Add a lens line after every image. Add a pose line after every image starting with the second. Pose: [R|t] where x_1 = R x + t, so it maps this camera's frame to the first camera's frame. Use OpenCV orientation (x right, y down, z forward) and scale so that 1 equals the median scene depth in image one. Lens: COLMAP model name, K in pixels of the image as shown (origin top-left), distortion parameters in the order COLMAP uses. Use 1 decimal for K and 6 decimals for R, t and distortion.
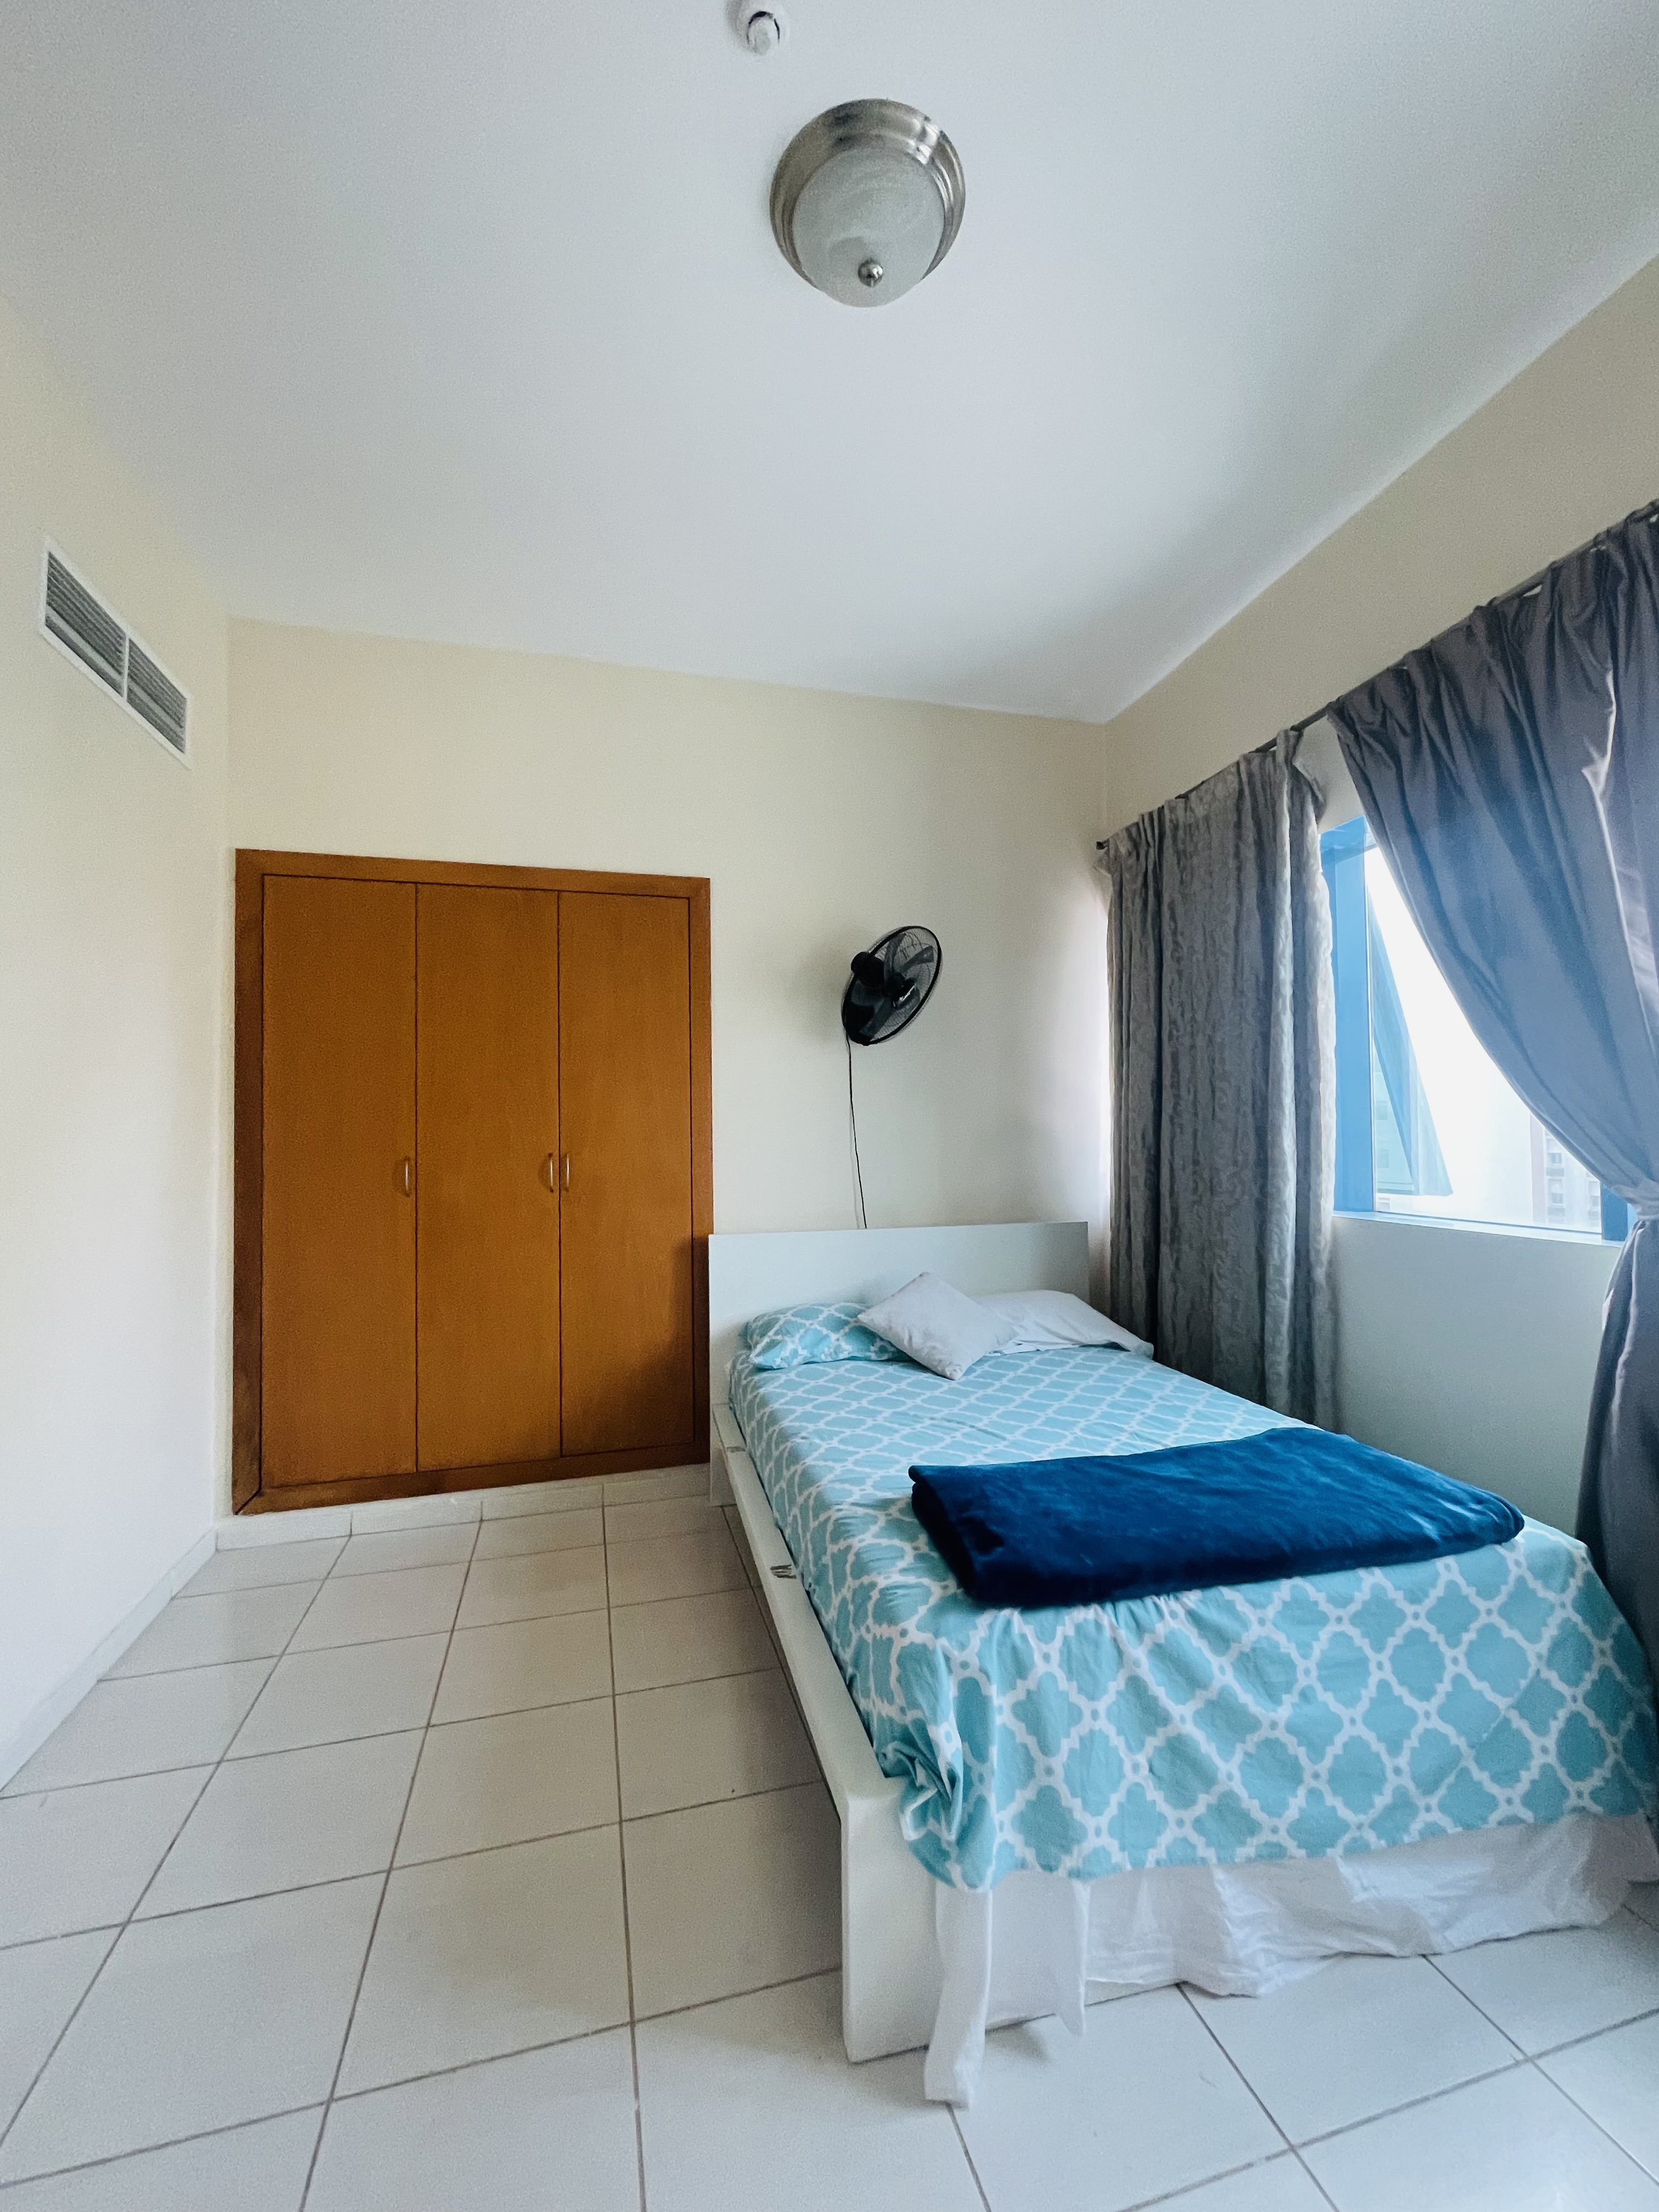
lens RADIAL K [[899.5, 0, 816.4], [0, 899.5, 1107.4], [0, 0, 1]] dist [-0.003016, -0.000387]
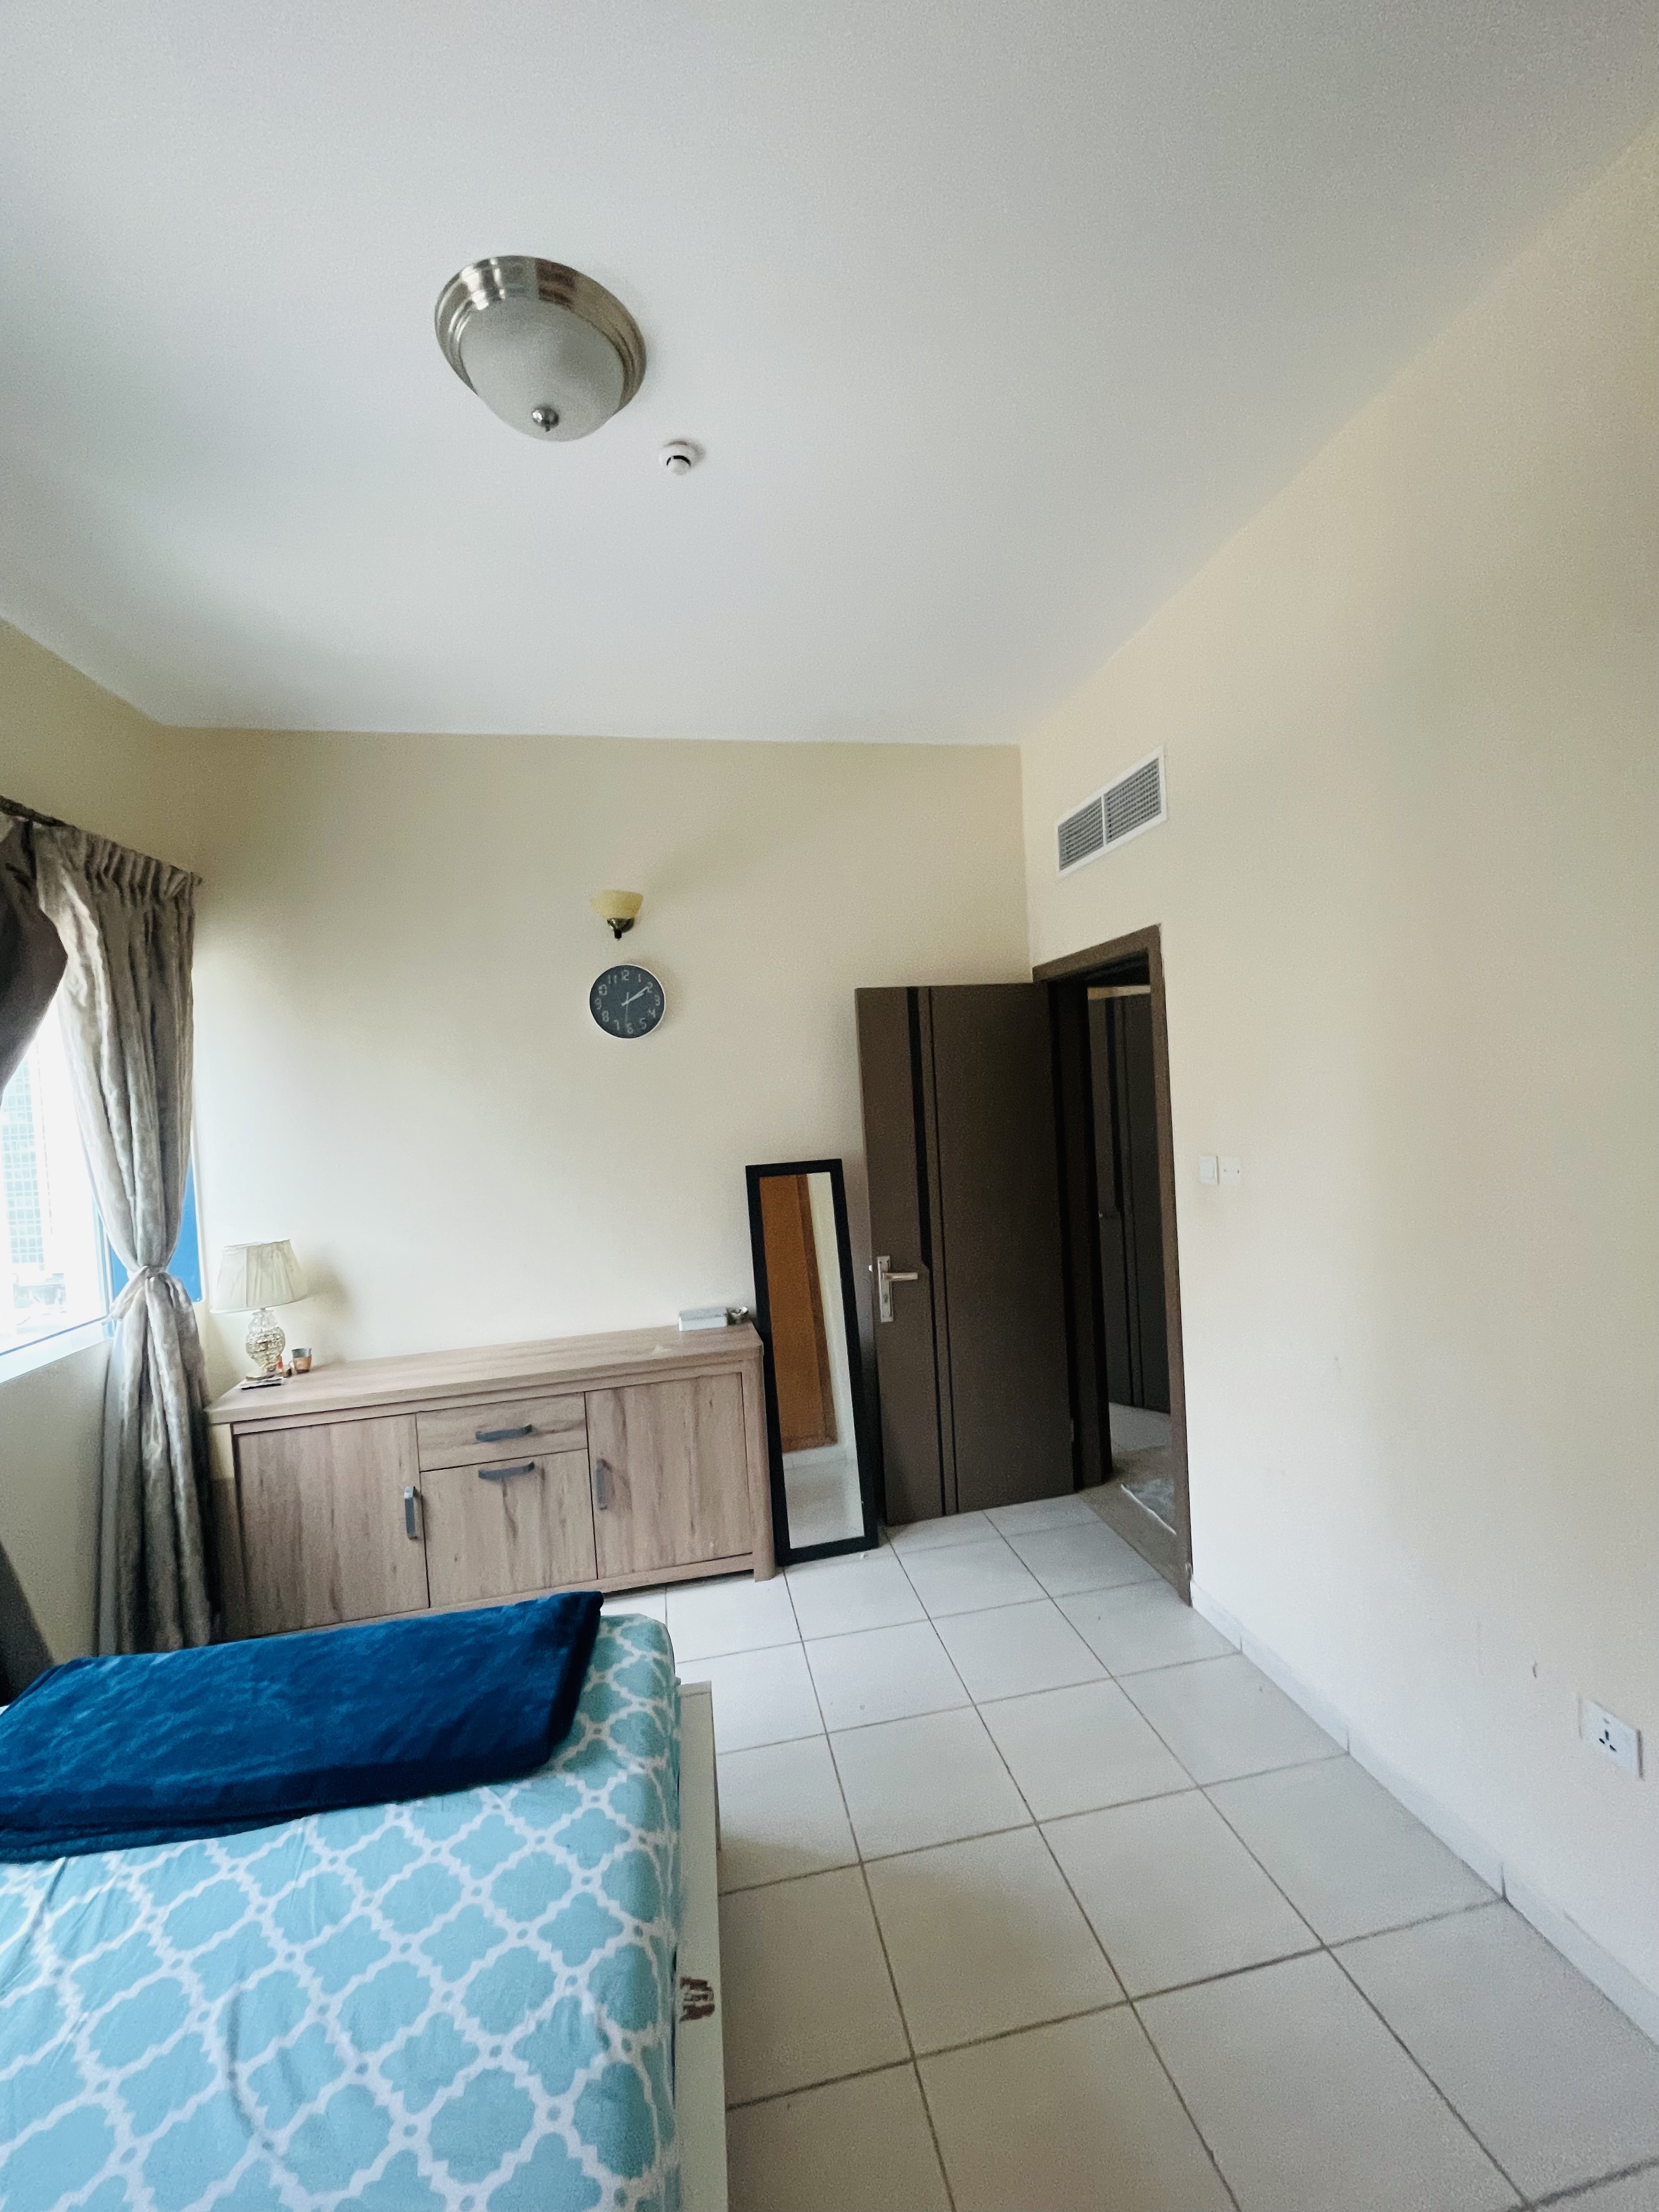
lens RADIAL K [[899.5, 0, 816.4], [0, 899.5, 1107.4], [0, 0, 1]] dist [-0.003016, -0.000387]
pose [[-0.994512, 0.069577, 0.078135, -0.192224], [0.068362, 0.997496, -0.018125, -0.110762], [-0.079200, -0.012684, -0.996778, 1.422571]]
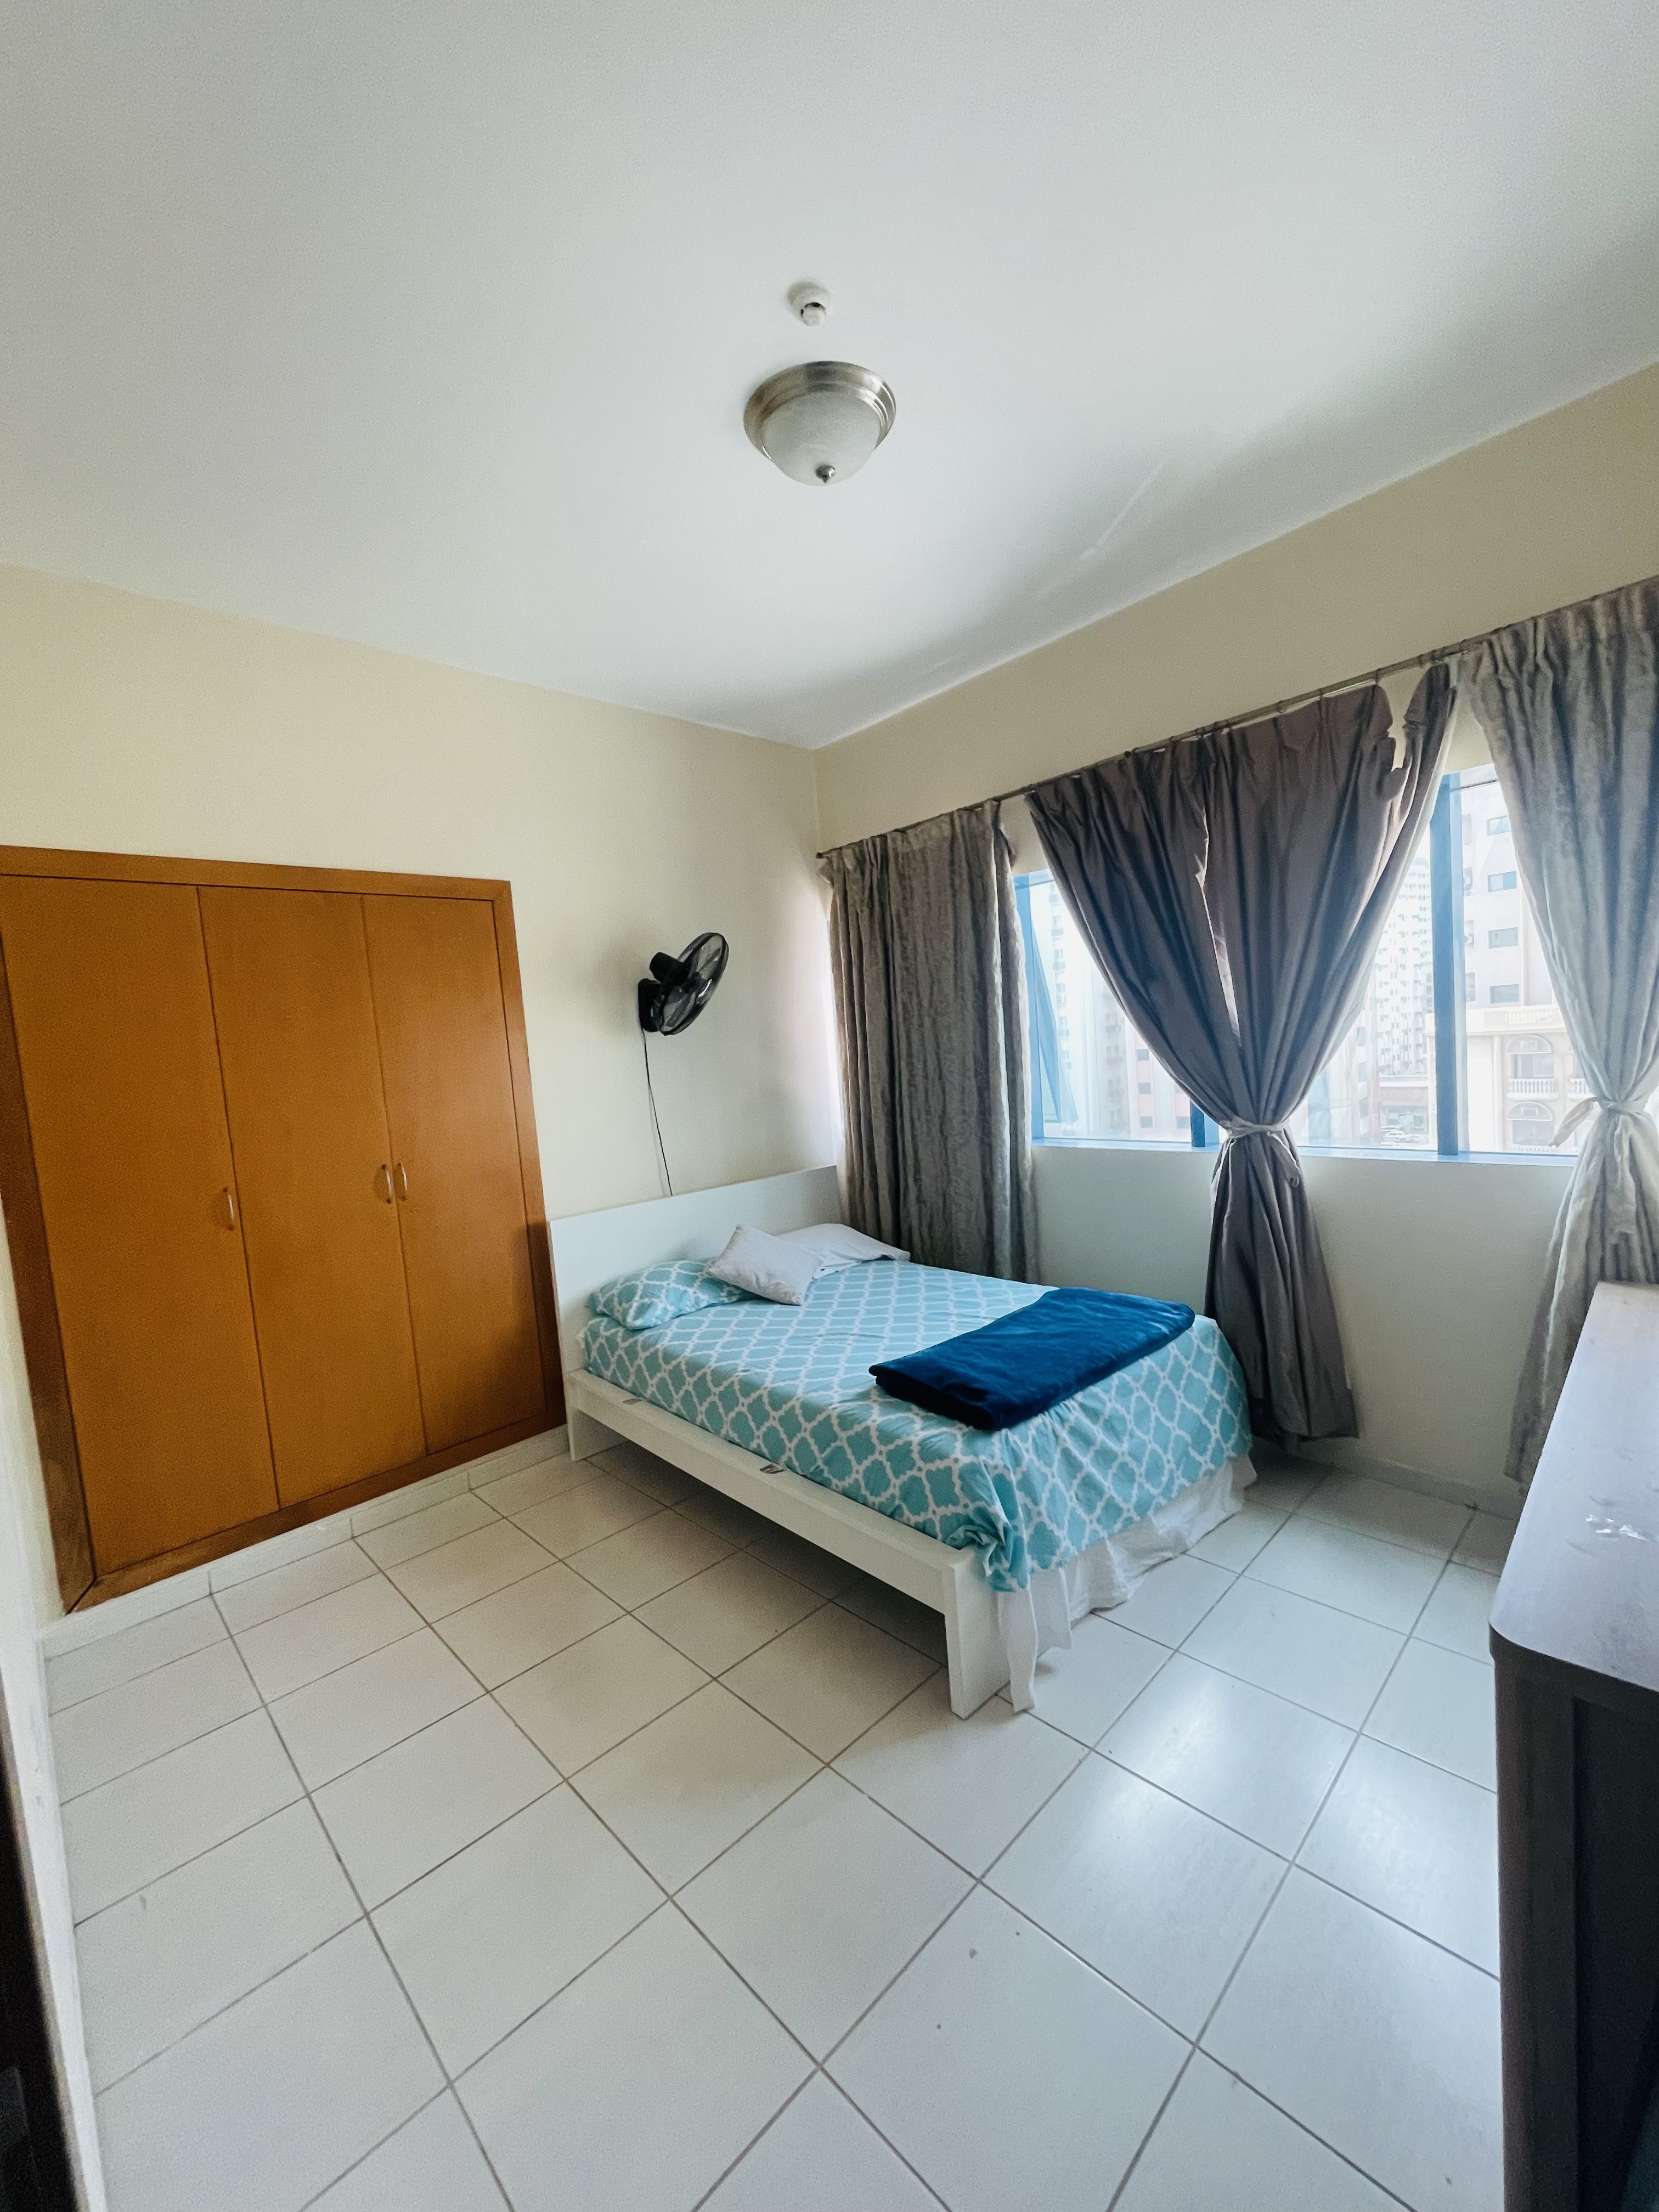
lens RADIAL K [[899.5, 0, 816.4], [0, 899.5, 1107.4], [0, 0, 1]] dist [-0.003016, -0.000387]
pose [[0.876968, -0.092033, 0.471654, -0.466664], [0.055191, 0.994284, 0.091393, -0.104291], [-0.477370, -0.054118, 0.877034, -0.126058]]
